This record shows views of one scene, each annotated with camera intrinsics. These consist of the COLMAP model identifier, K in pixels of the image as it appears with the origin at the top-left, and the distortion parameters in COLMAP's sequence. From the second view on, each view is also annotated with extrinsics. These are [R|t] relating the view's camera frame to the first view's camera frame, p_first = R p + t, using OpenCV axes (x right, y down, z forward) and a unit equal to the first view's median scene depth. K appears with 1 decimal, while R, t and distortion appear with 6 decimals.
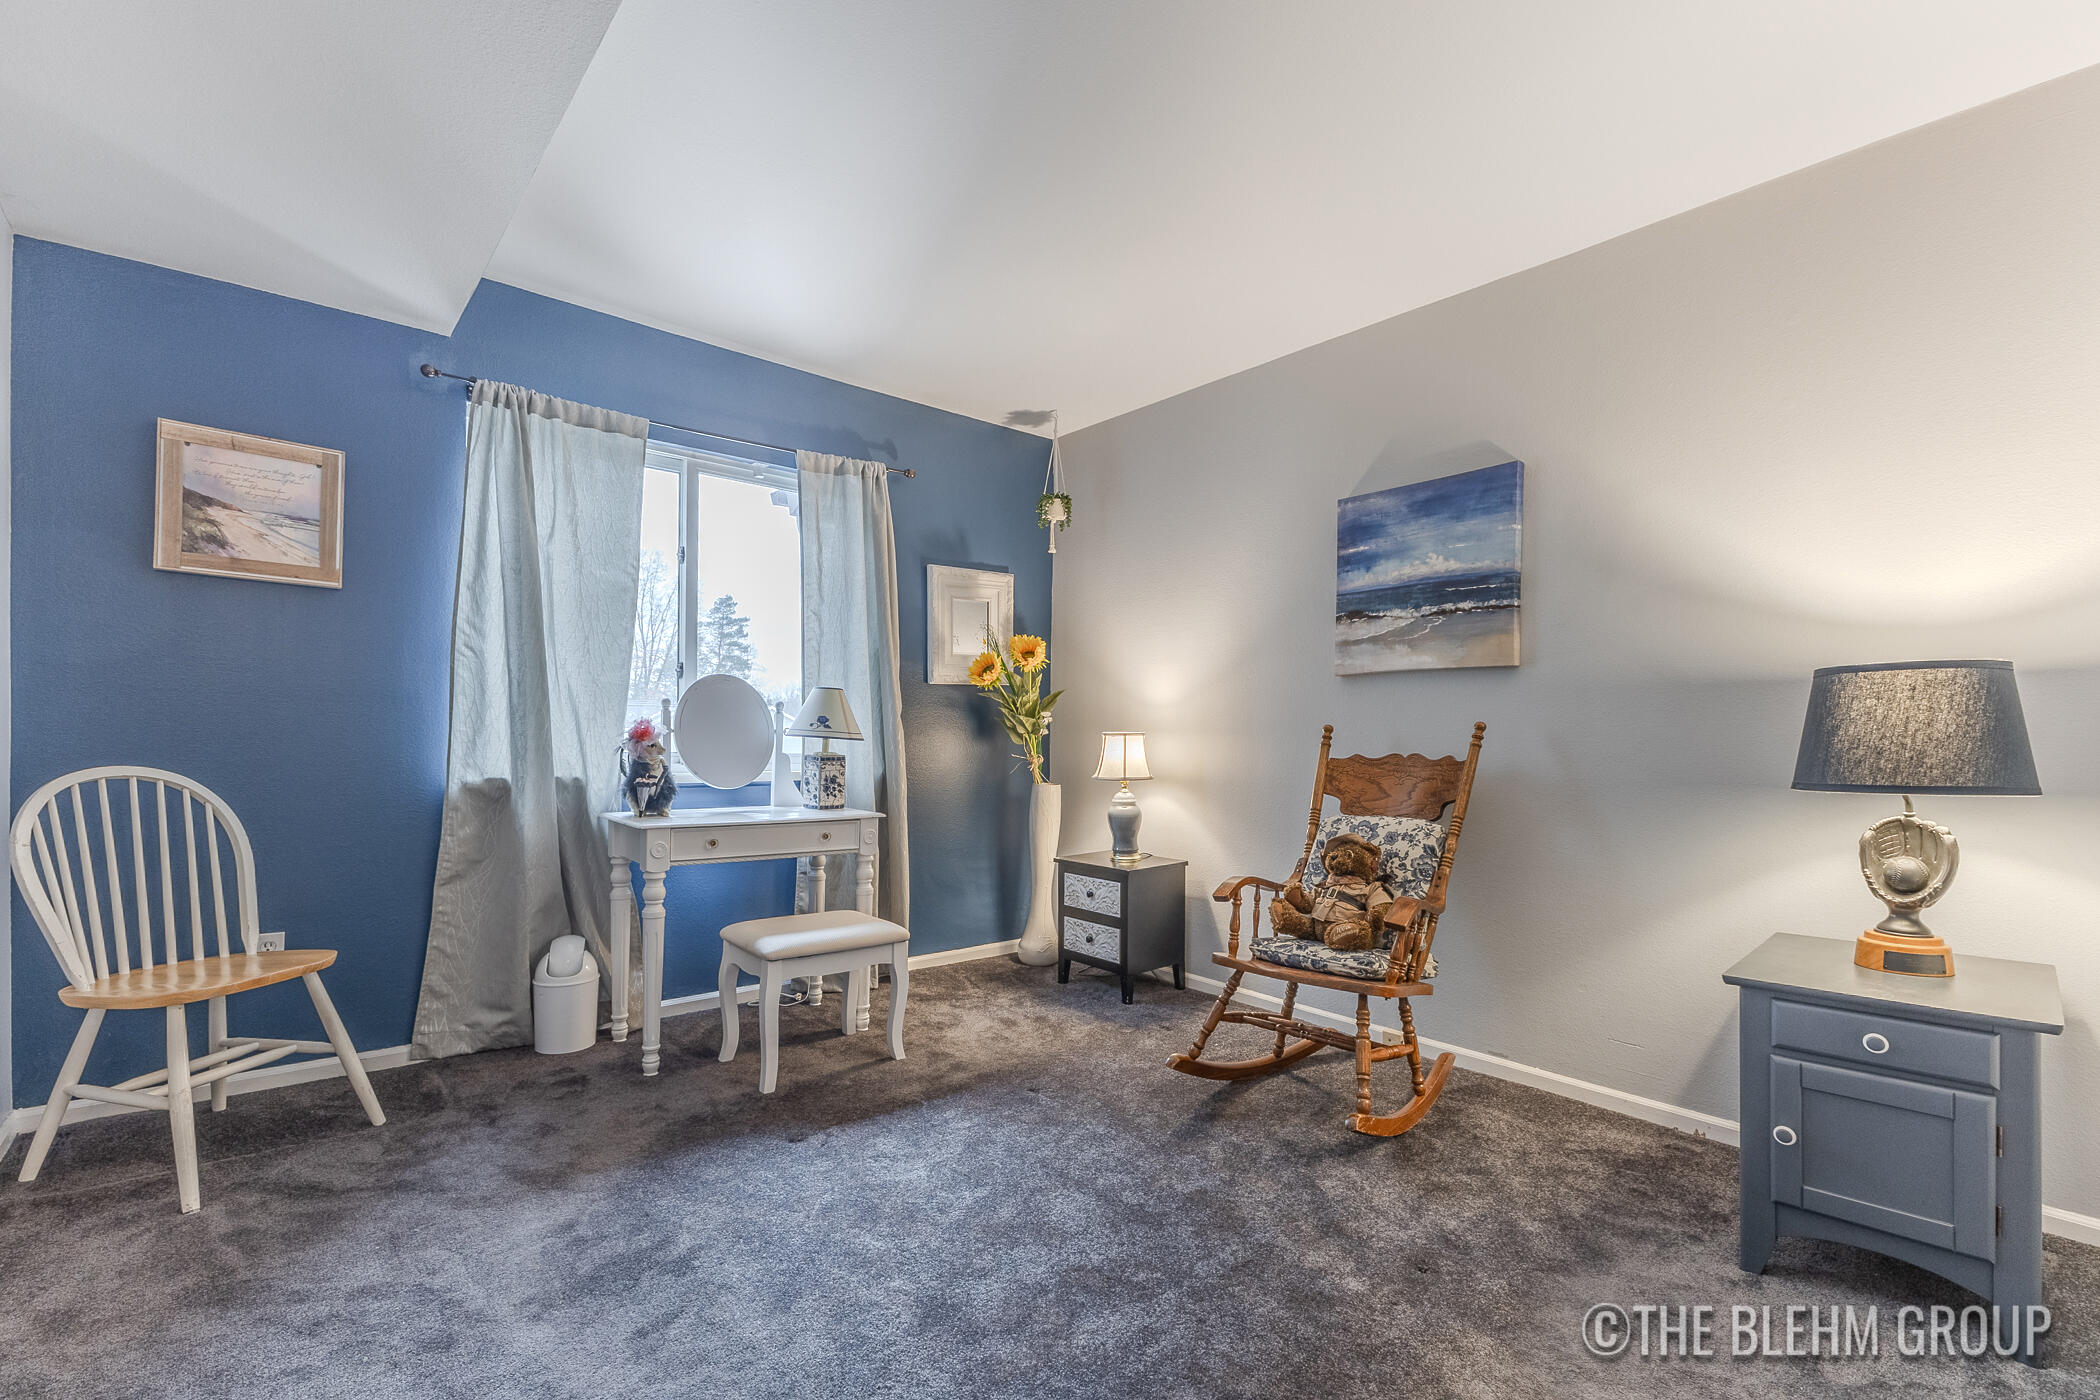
lens RADIAL K [[953.3, 0, 1050.0], [0, 953.3, 700.0], [0, 0, 1]] dist [0.001270, 0.000121]
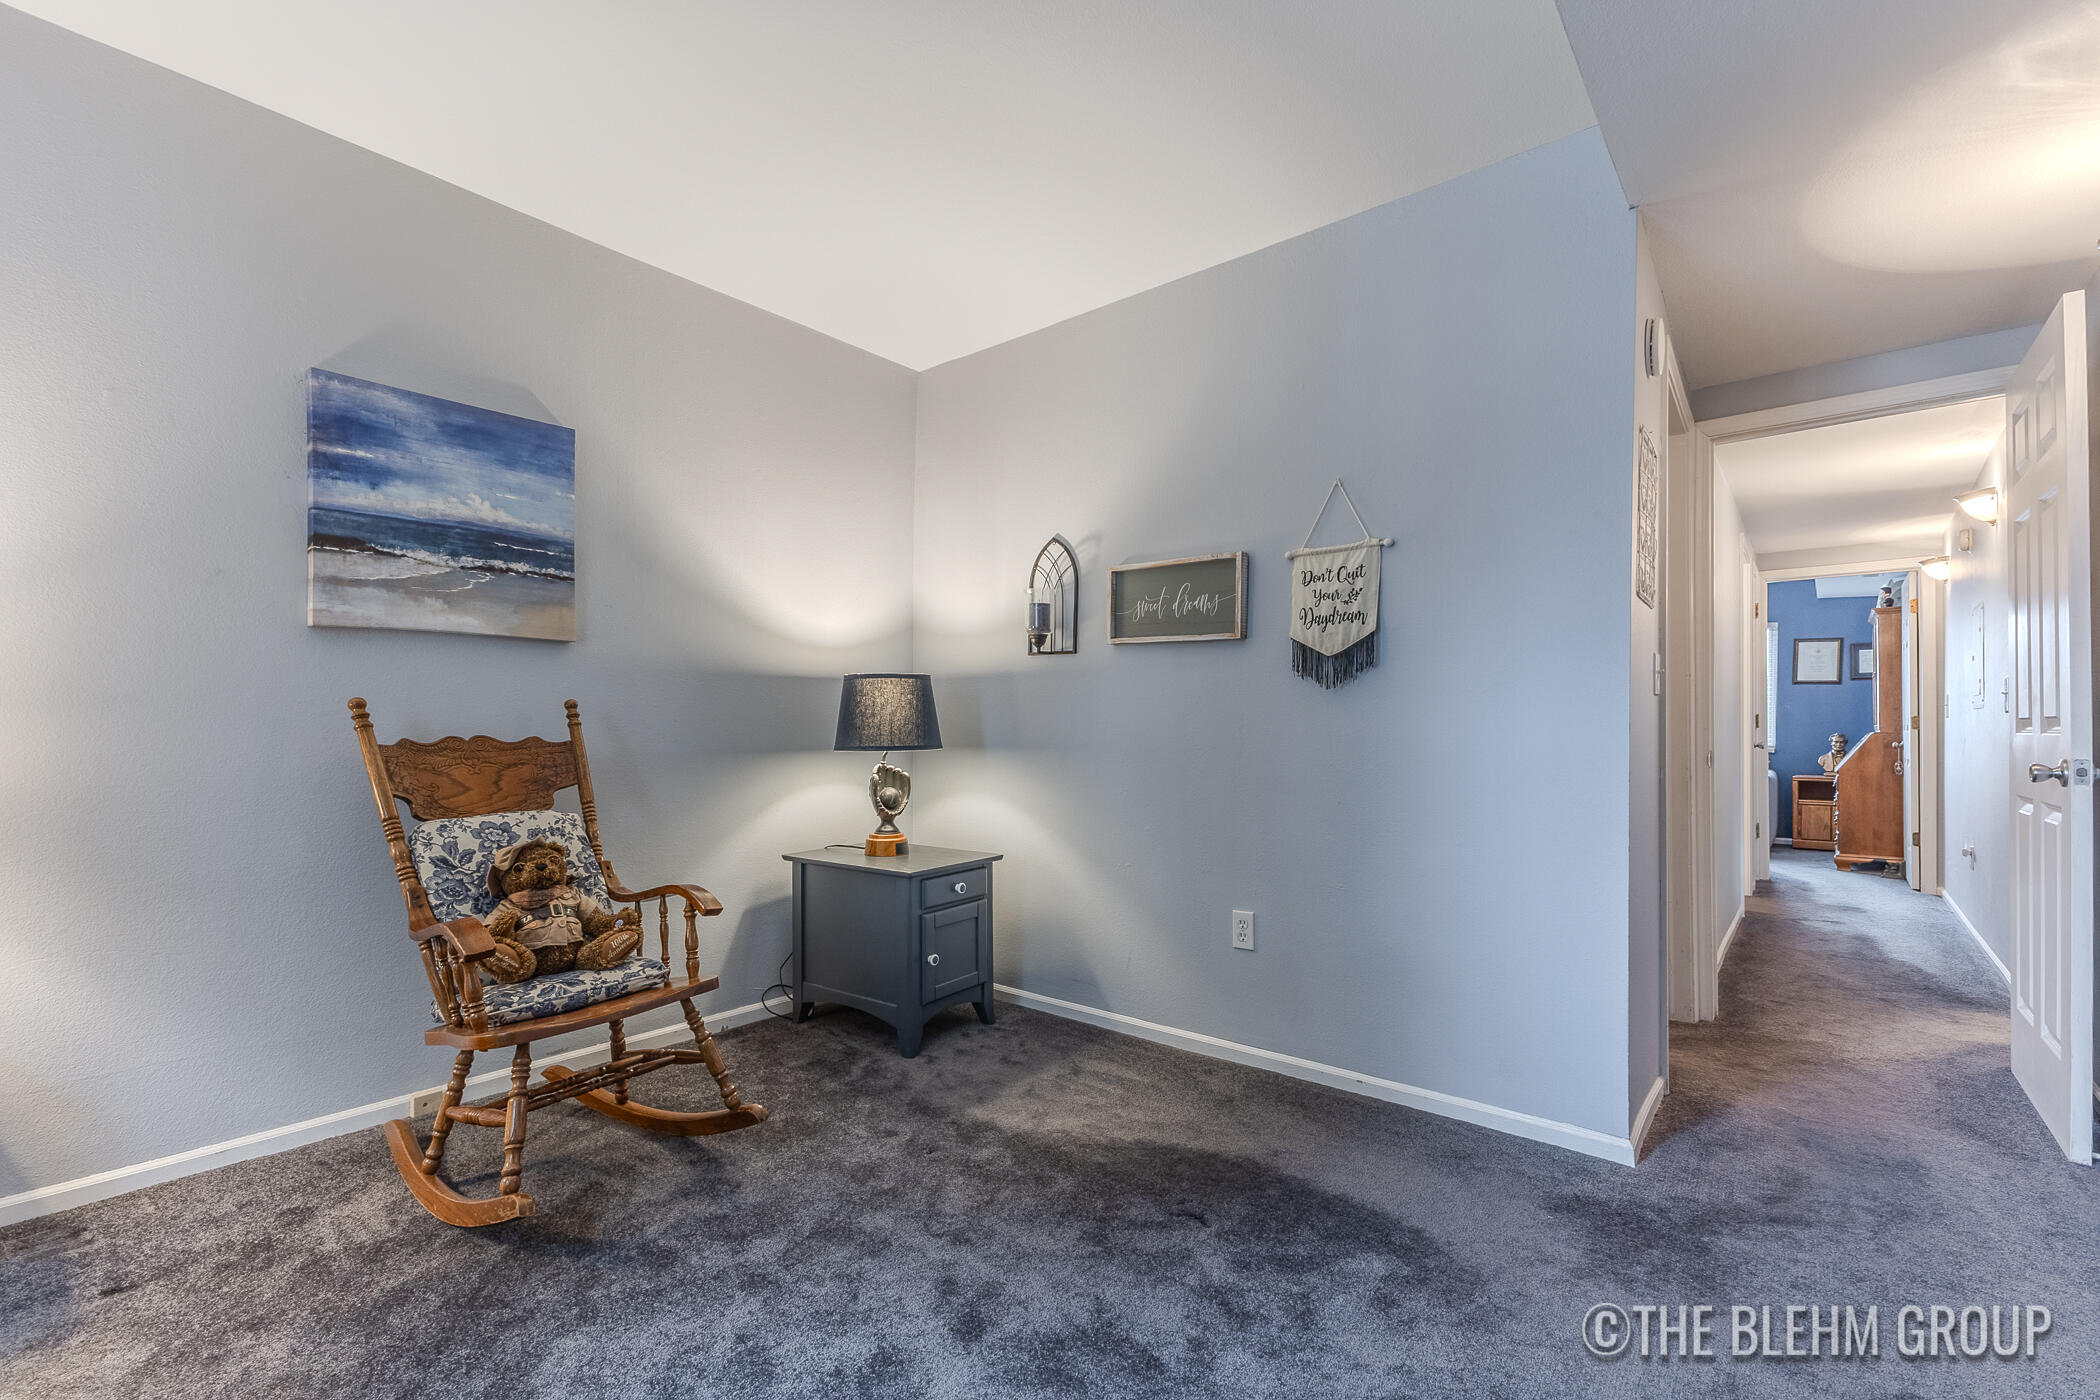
lens RADIAL K [[913.2, 0, 1056.7], [0, 913.2, 689.0], [0, 0, 1]] dist [0.008341, 0.000179]
pose [[-0.195813, 0.019579, 0.980446, -0.503046], [-0.051280, 0.998228, -0.030175, 0.014463], [-0.979300, -0.056186, -0.194462, 0.673813]]
